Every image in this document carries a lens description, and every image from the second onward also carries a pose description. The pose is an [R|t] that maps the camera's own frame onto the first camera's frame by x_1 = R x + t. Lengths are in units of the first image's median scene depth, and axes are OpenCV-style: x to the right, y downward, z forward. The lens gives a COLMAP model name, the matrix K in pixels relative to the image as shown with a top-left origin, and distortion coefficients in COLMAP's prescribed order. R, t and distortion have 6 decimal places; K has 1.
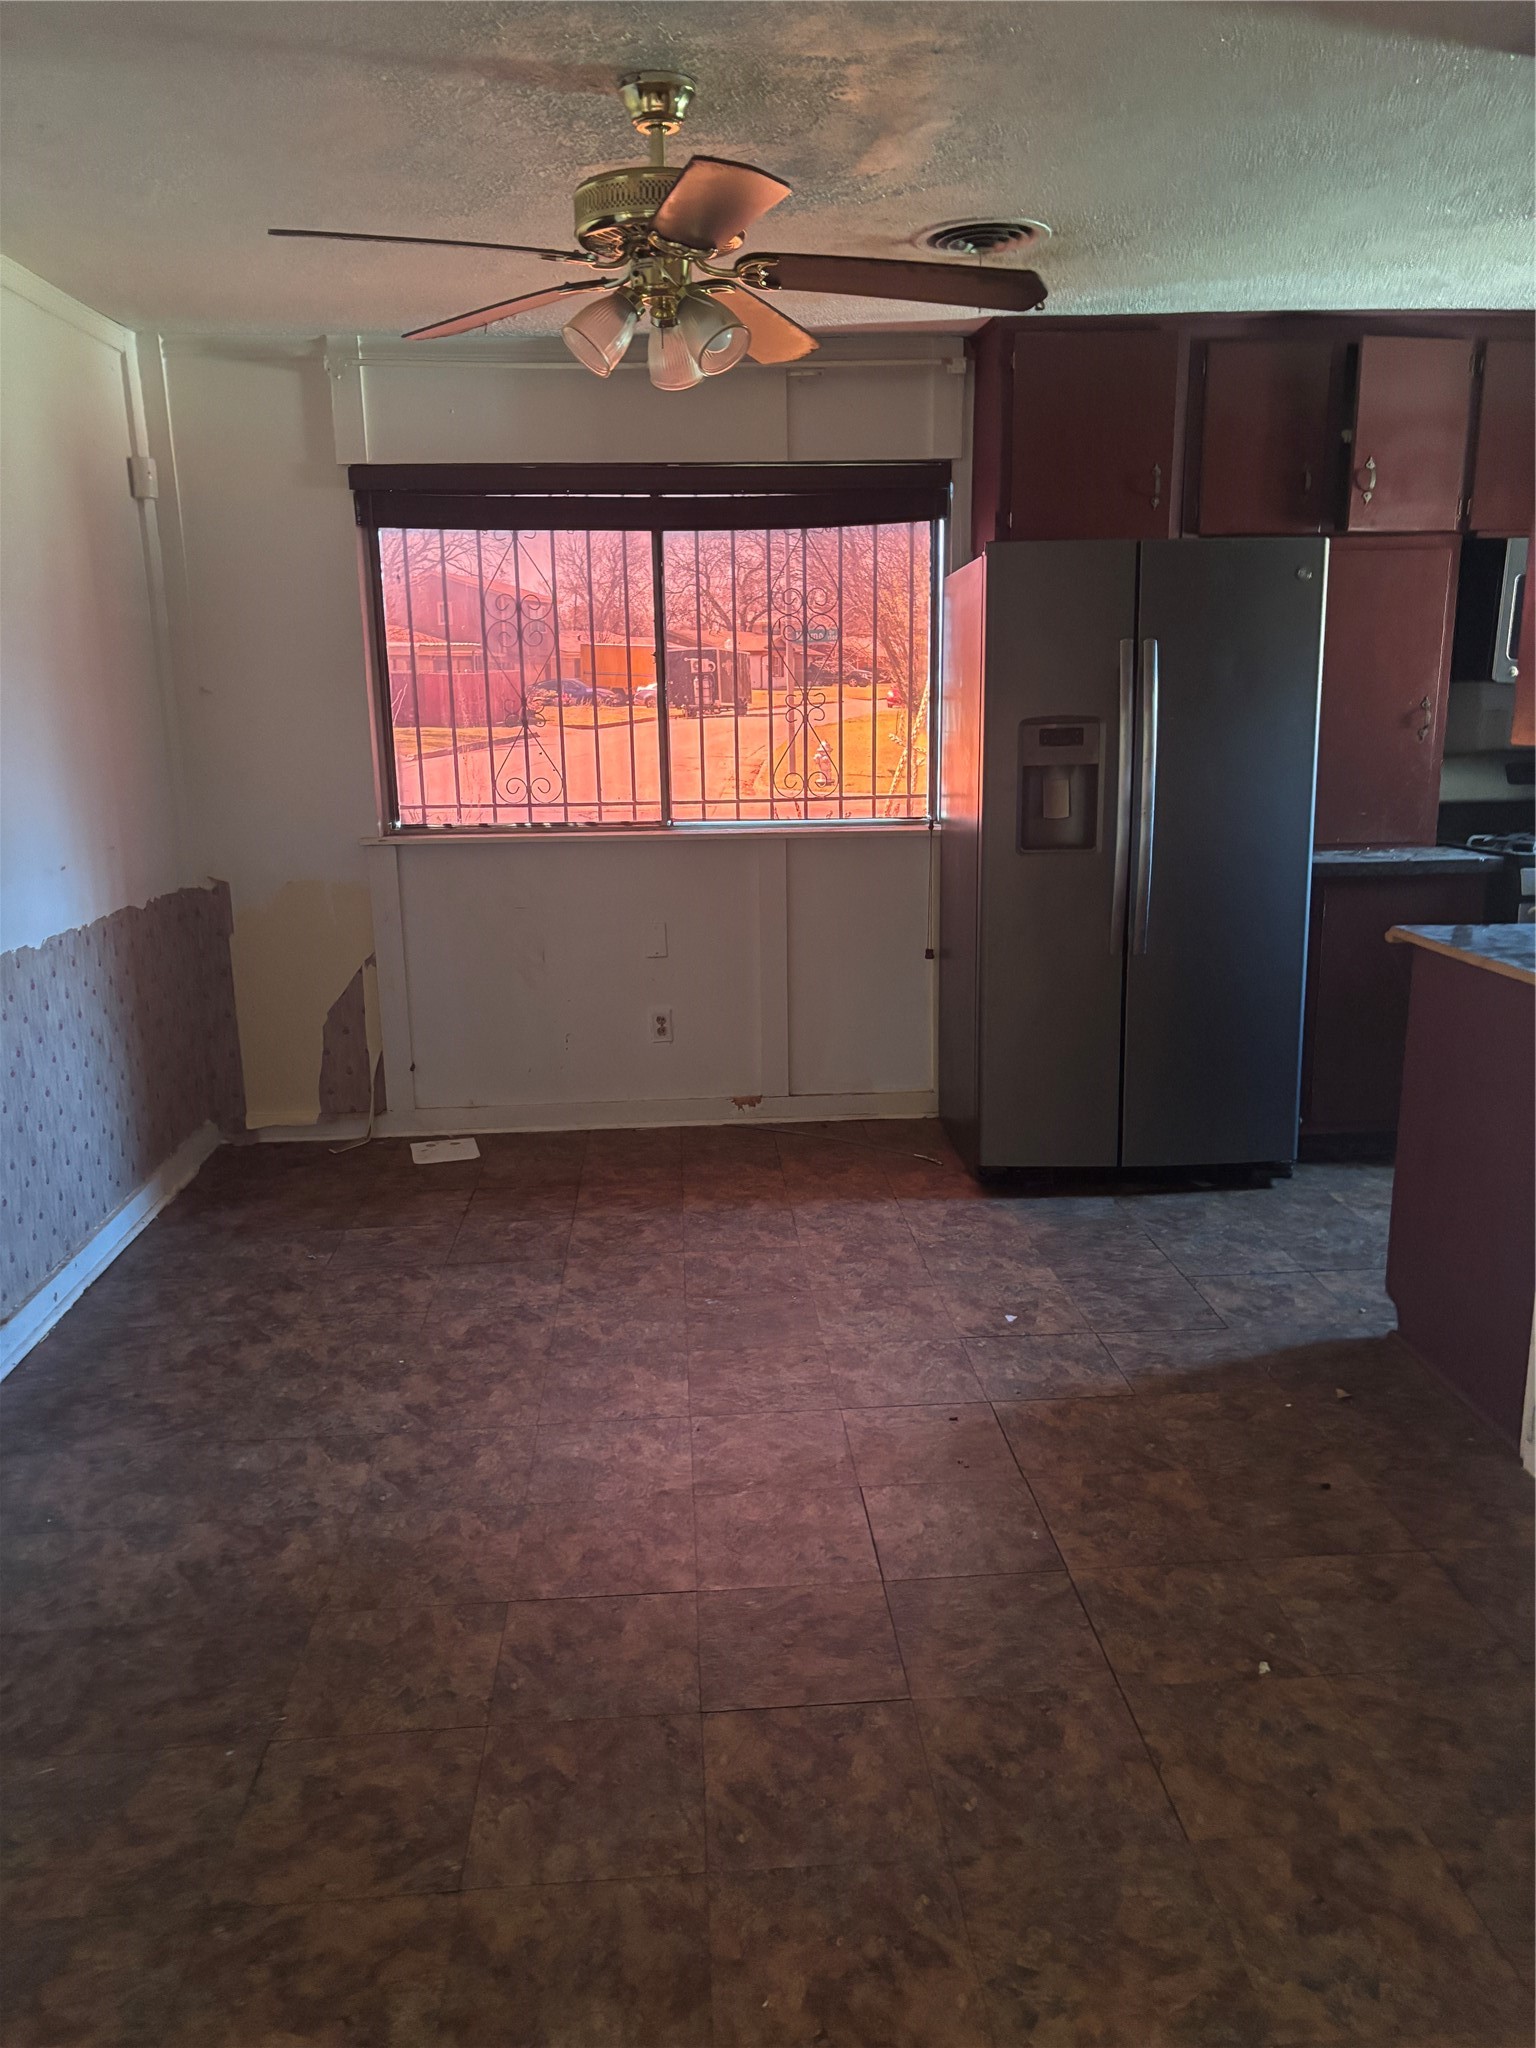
lens RADIAL K [[1531.9, 0, 749.8], [0, 1531.9, 1027.0], [0, 0, 1]] dist [0.082018, -0.107655]
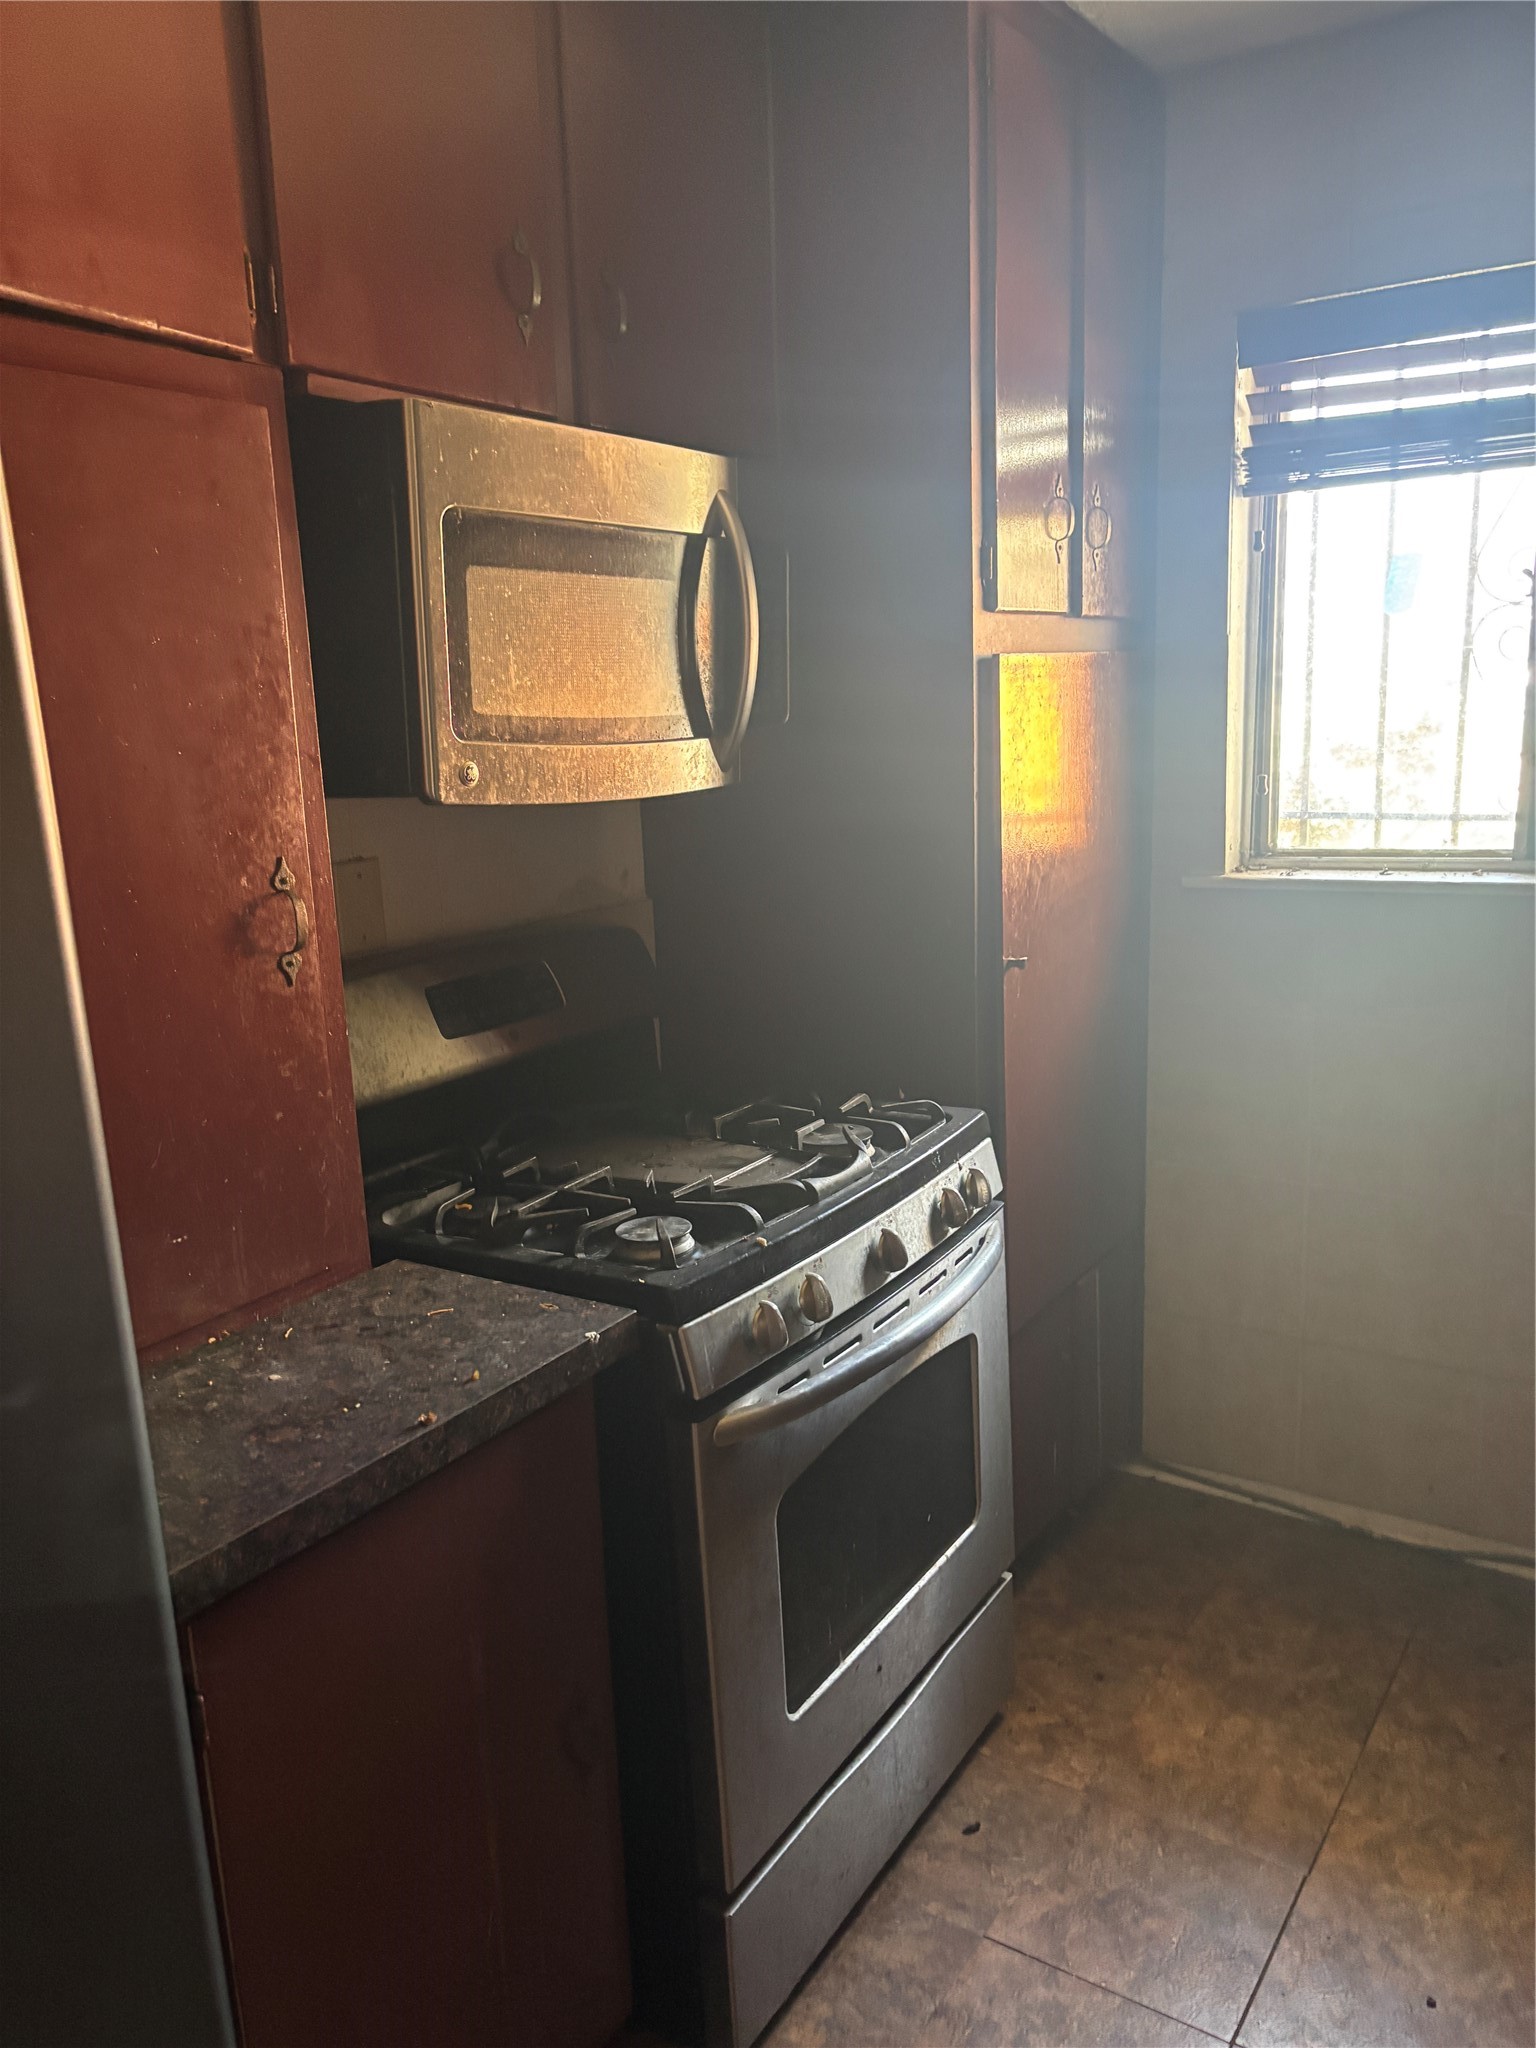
lens RADIAL K [[1547.2, 0, 757.6], [0, 1547.2, 1059.1], [0, 0, 1]] dist [0.056272, -0.063765]
pose [[0.628511, -0.179776, 0.756739, 0.263926], [0.207480, 0.976419, 0.059642, -0.187616], [-0.749617, 0.119522, 0.650990, 0.787403]]
